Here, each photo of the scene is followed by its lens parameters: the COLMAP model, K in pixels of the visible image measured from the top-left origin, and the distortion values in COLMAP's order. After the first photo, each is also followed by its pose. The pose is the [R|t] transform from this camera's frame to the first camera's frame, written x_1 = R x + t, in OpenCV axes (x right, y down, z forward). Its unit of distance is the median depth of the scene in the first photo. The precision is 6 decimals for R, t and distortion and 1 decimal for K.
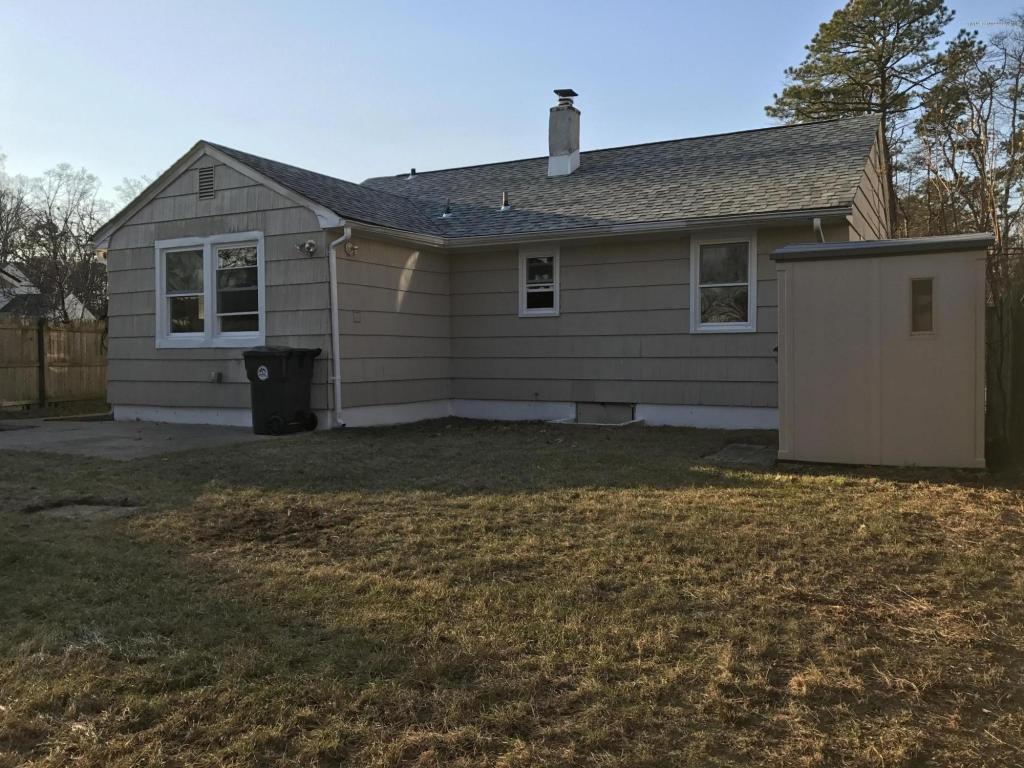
lens RADIAL K [[852.0, 0, 507.2], [0, 852.0, 386.3], [0, 0, 1]] dist [0.053157, -0.064448]
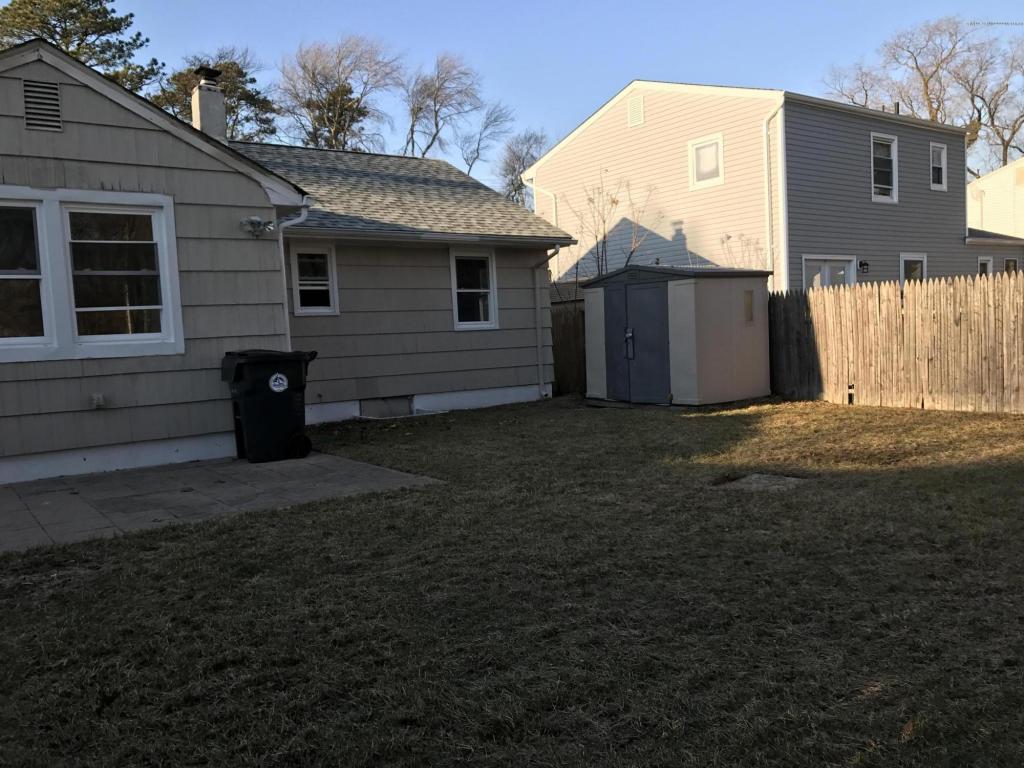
lens RADIAL K [[852.0, 0, 505.7], [0, 852.0, 383.7], [0, 0, 1]] dist [0.053157, -0.064448]
pose [[0.437749, -0.064864, 0.896754, -0.789534], [0.076901, 0.996440, 0.034536, -0.023212], [-0.895802, 0.053843, 0.441179, 0.409861]]
